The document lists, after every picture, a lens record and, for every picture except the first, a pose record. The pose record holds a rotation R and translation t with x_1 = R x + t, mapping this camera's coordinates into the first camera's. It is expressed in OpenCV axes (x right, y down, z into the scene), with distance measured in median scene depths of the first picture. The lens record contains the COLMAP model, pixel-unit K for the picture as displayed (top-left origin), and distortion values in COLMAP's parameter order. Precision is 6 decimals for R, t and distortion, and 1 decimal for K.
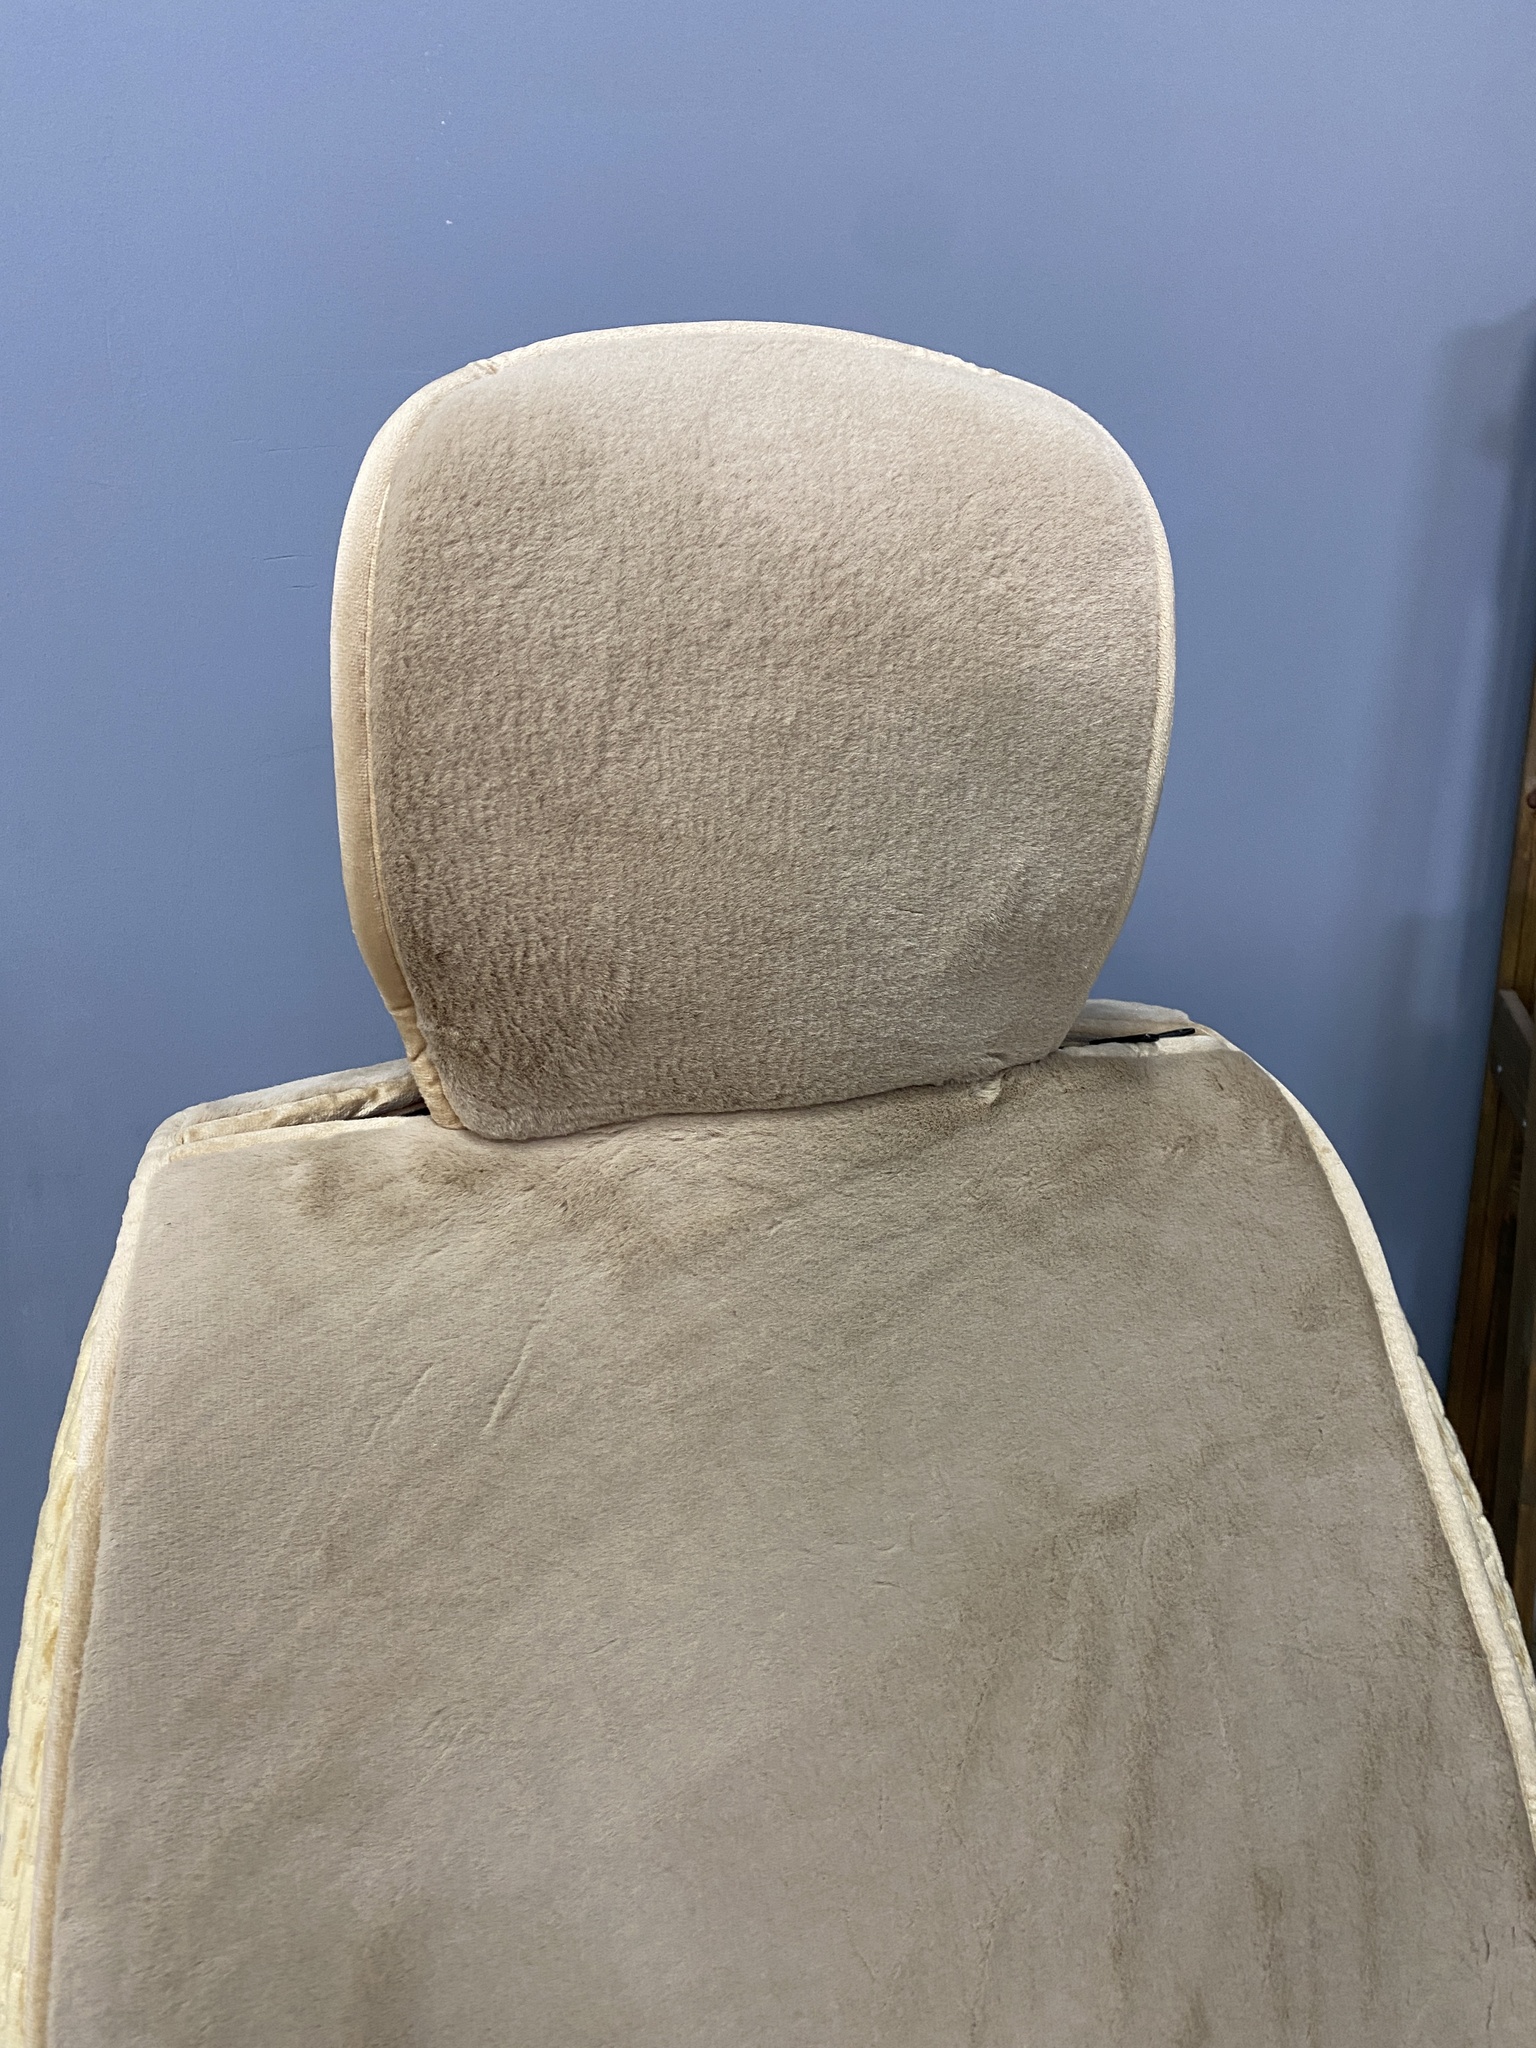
lens RADIAL K [[1539.4, 0, 787.9], [0, 1539.4, 997.4], [0, 0, 1]] dist [0.082464, -0.104566]
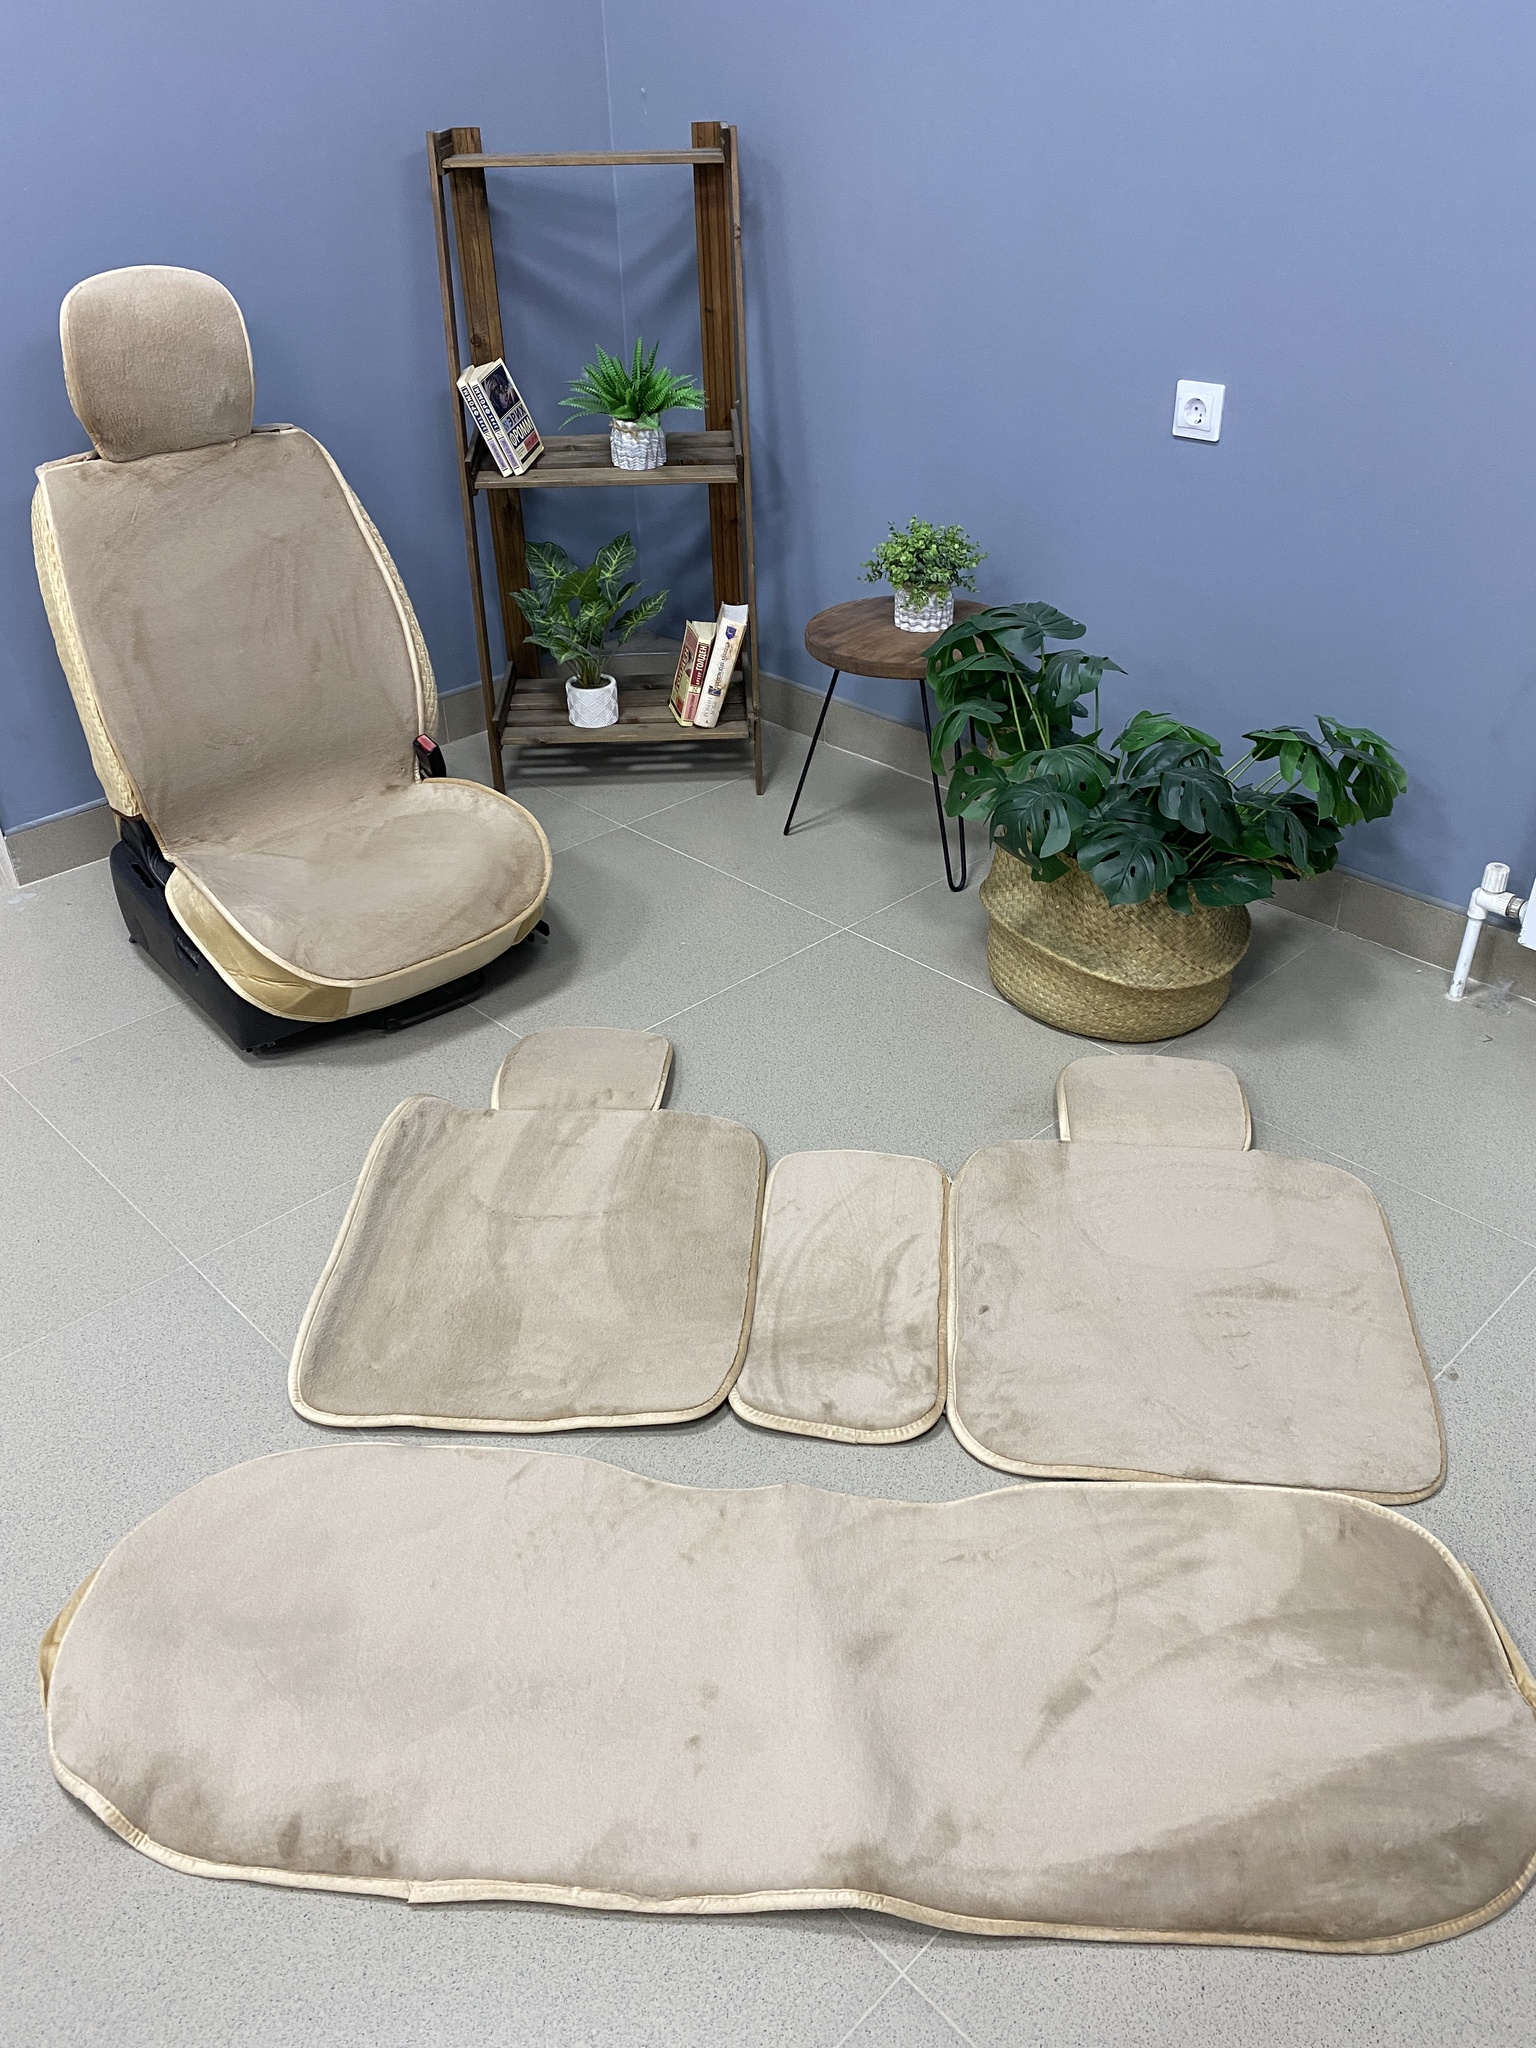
lens RADIAL K [[1571.9, 0, 784.7], [0, 1571.9, 1026.1], [0, 0, 1]] dist [0.068561, -0.110275]
pose [[0.954806, -0.183957, 0.233466, 0.294576], [0.104199, 0.942782, 0.316710, 0.385258], [-0.278368, -0.278069, 0.919341, -4.384029]]
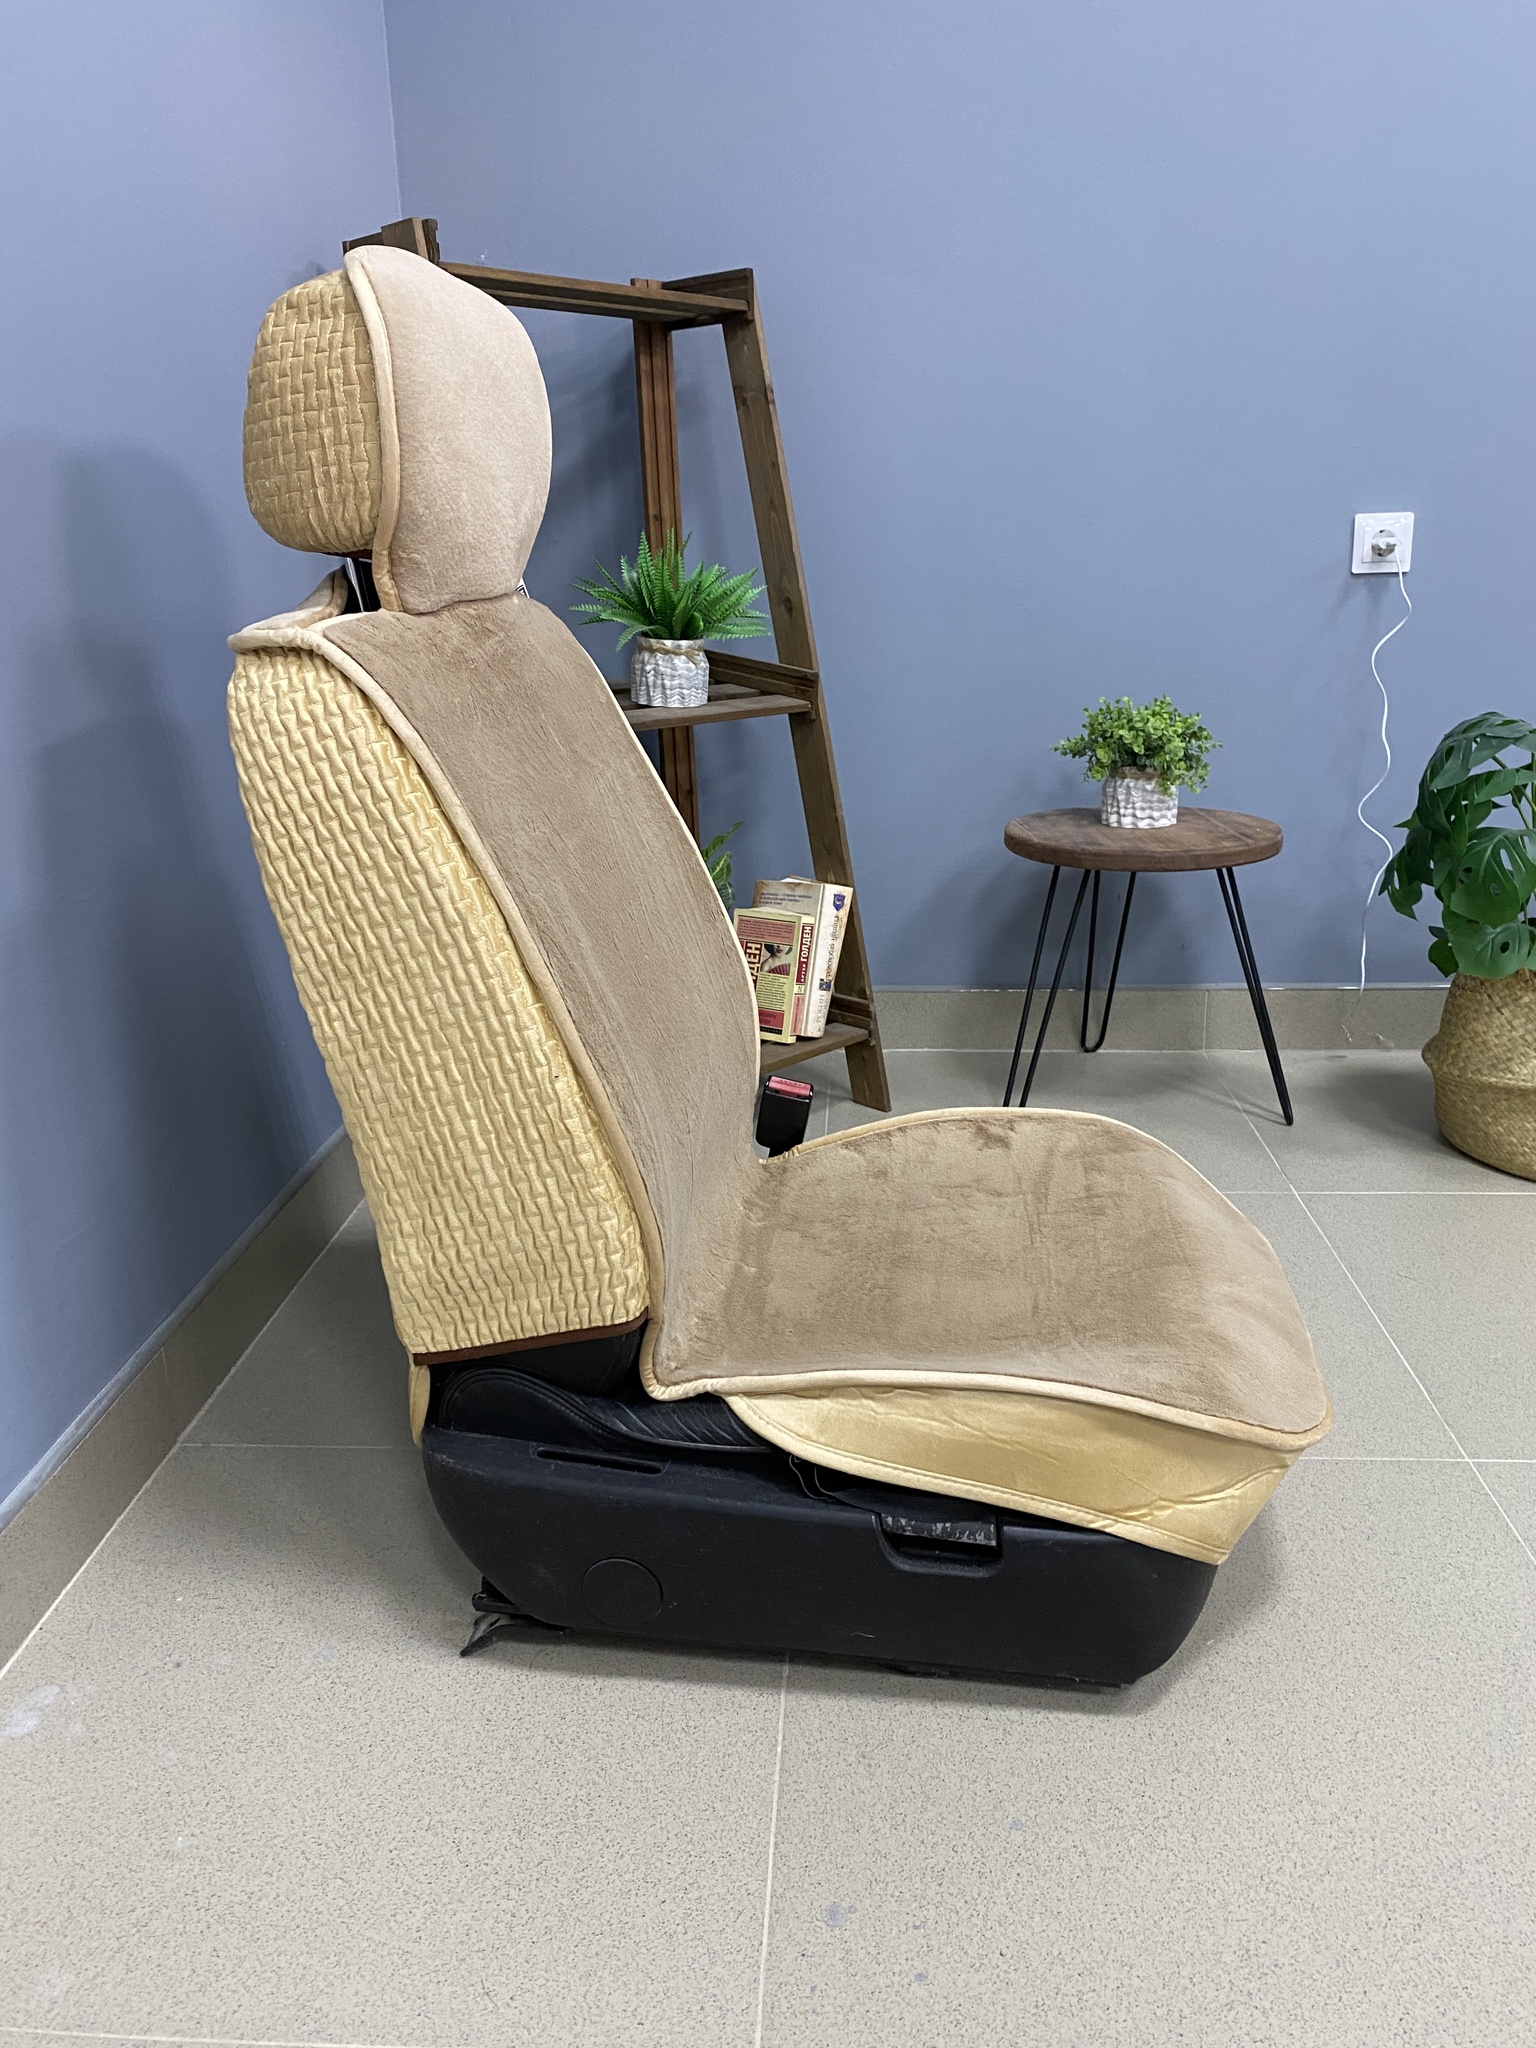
lens RADIAL K [[1564.7, 0, 774.4], [0, 1564.7, 1006.2], [0, 0, 1]] dist [0.066026, -0.094087]
pose [[0.495781, -0.269660, 0.825521, -1.986117], [0.244592, 0.955448, 0.165207, 0.369649], [-0.833292, 0.120010, 0.539650, -0.568804]]
